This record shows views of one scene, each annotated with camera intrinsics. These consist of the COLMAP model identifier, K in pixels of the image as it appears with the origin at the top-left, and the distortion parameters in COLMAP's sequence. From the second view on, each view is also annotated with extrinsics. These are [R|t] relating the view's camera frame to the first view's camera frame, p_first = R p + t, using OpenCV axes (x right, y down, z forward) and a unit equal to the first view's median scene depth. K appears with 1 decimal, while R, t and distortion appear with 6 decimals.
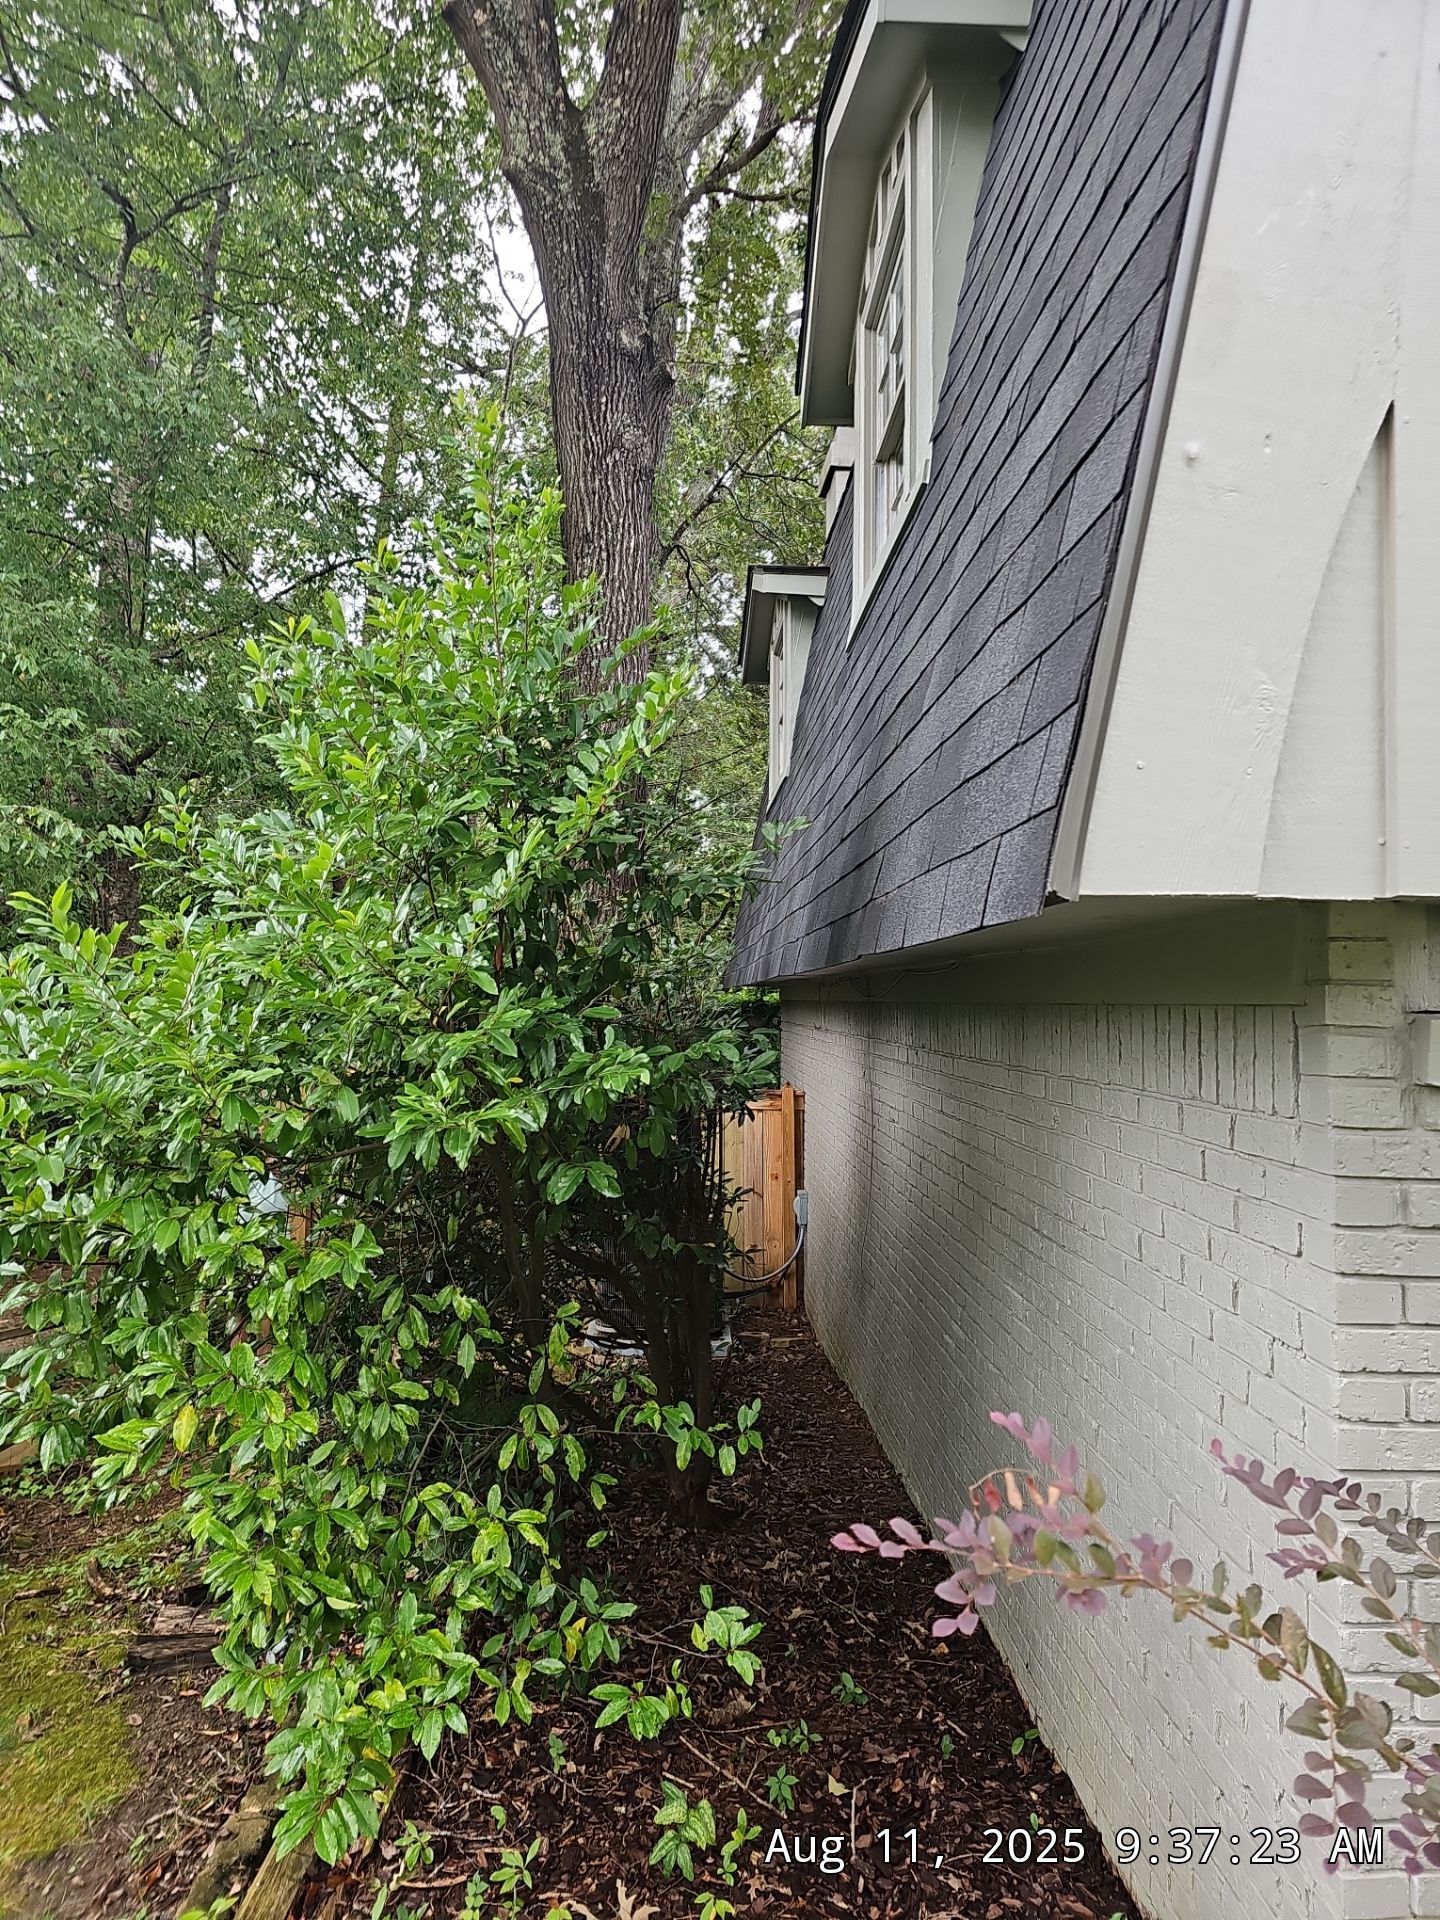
lens RADIAL K [[1266.7, 0, 720.0], [0, 1266.7, 960.0], [0, 0, 1]] dist [0.075130, -0.084201]
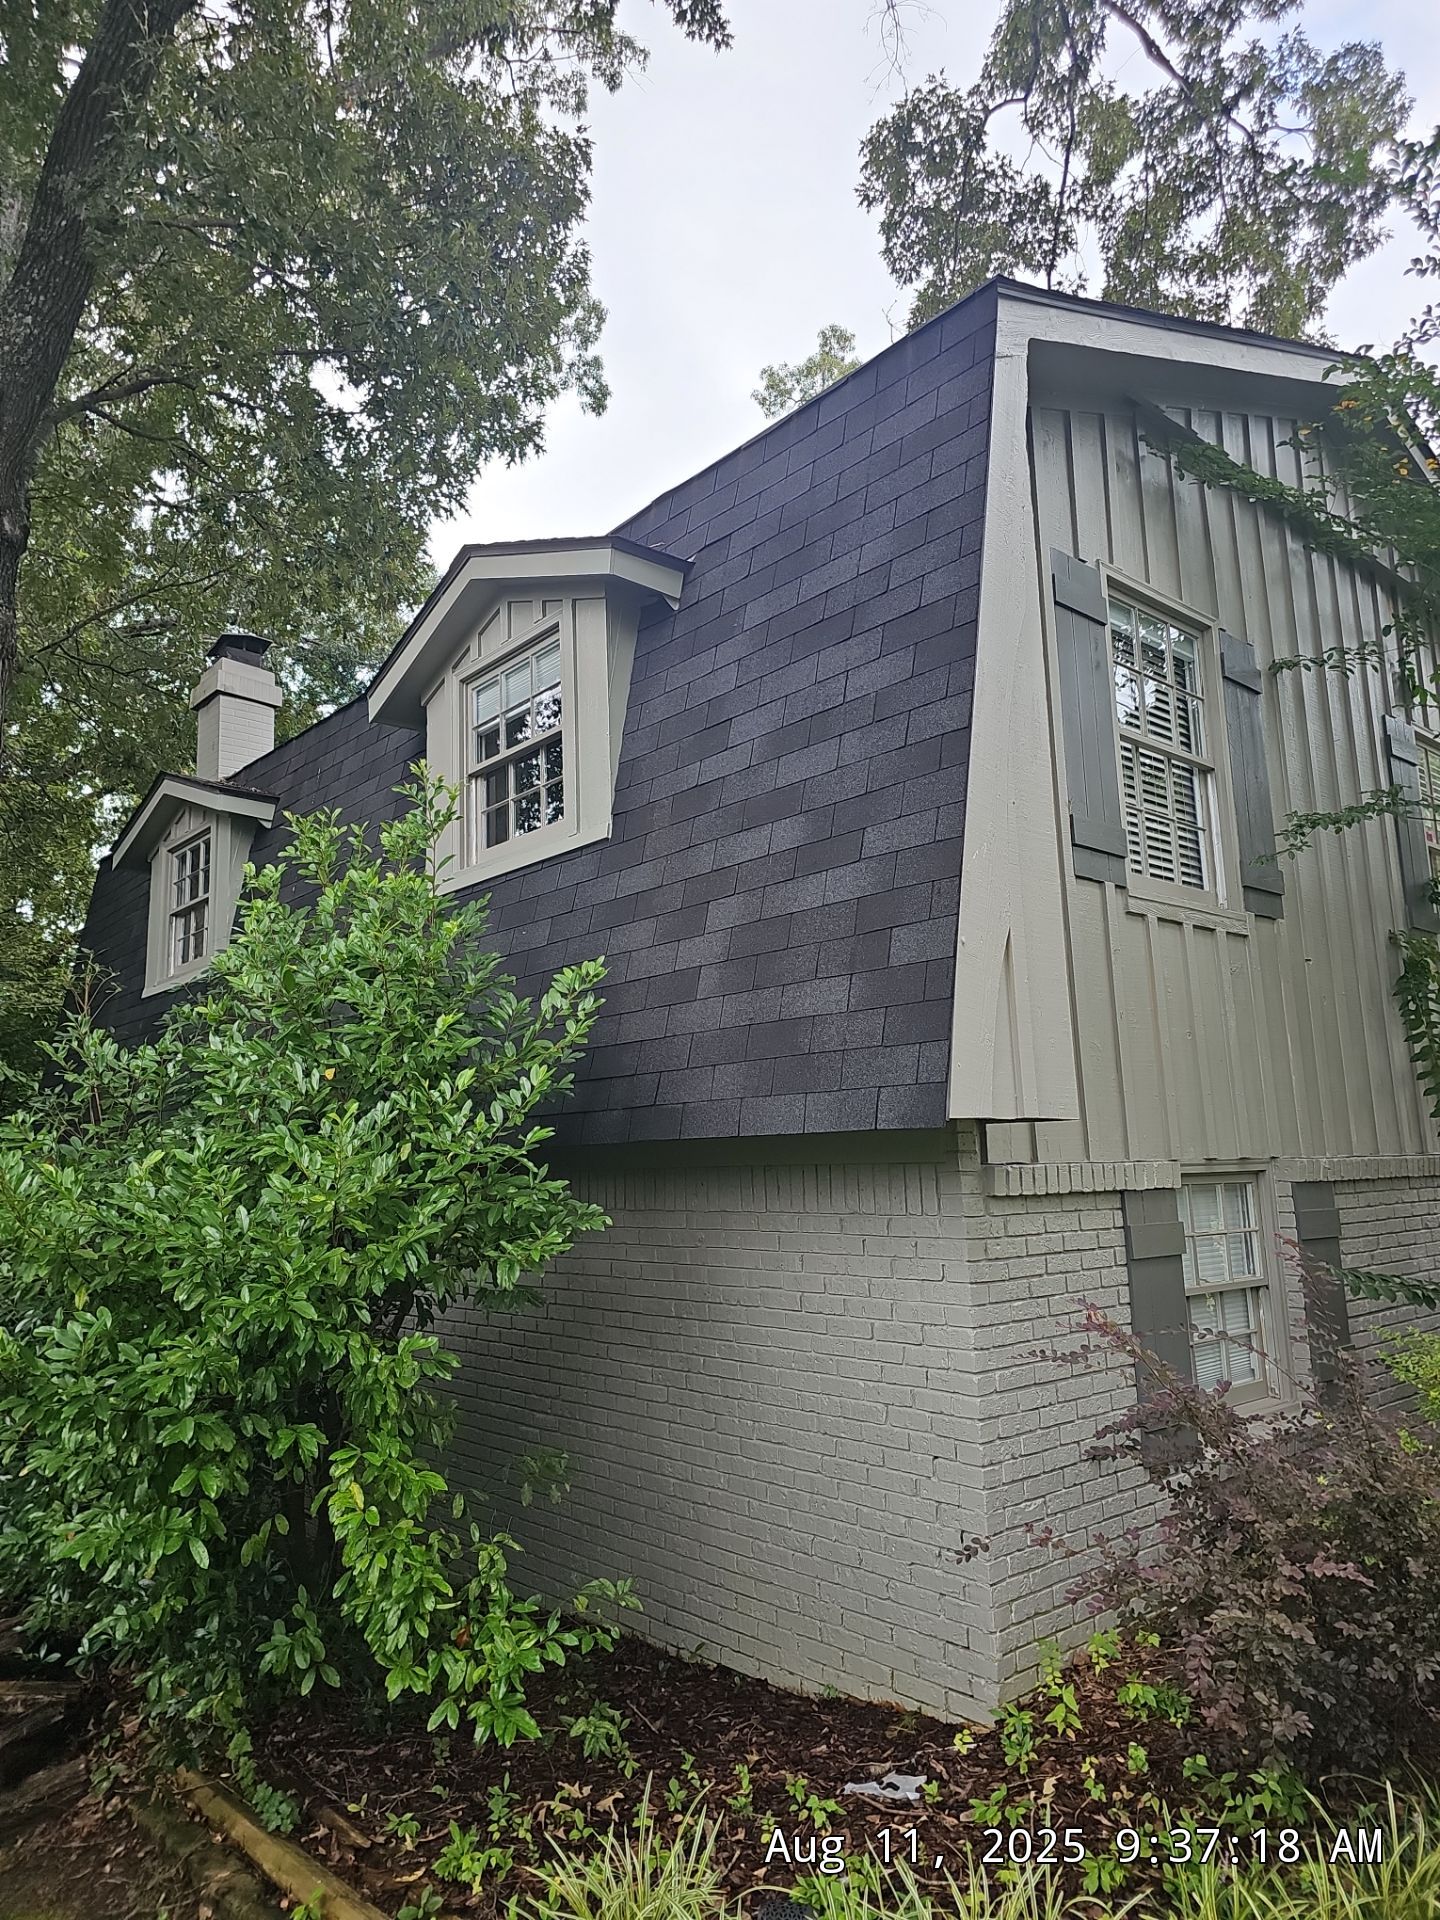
lens RADIAL K [[1266.7, 0, 720.0], [0, 1266.7, 960.0], [0, 0, 1]] dist [0.075130, -0.084201]
pose [[0.772907, 0.068332, 0.630829, -0.455548], [0.014066, 0.992095, -0.124698, -0.016034], [-0.634363, 0.105253, 0.765836, -0.178031]]
